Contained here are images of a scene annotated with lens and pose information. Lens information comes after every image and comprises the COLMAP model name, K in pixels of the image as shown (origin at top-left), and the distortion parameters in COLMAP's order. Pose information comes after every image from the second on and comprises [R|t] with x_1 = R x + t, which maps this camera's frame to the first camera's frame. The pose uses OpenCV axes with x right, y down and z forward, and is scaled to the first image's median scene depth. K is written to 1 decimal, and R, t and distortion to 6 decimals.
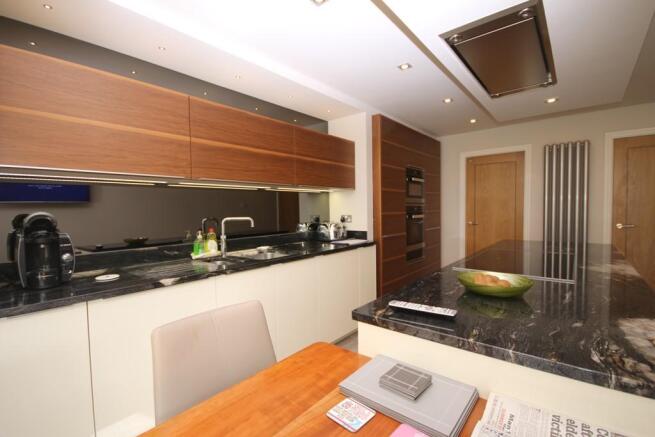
lens RADIAL K [[301.0, 0, 327.5], [0, 301.0, 218.5], [0, 0, 1]] dist [0.002595, -0.010006]
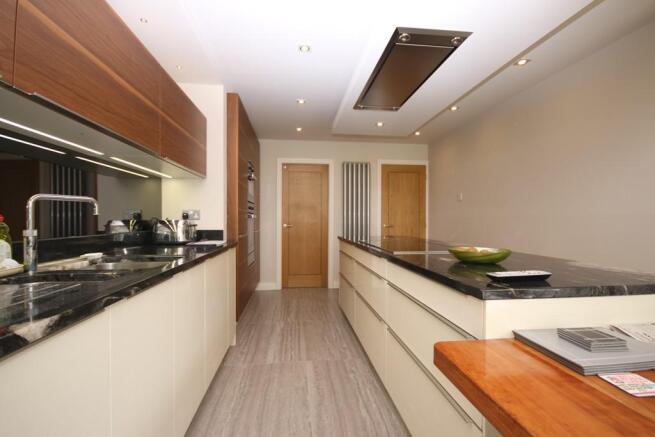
lens RADIAL K [[301.0, 0, 327.5], [0, 301.0, 218.5], [0, 0, 1]] dist [0.002595, -0.010006]
pose [[0.689410, 0.020903, 0.724070, -0.268340], [0.009190, 0.999251, -0.037598, 0.044846], [-0.724313, 0.032575, 0.688701, 0.239323]]
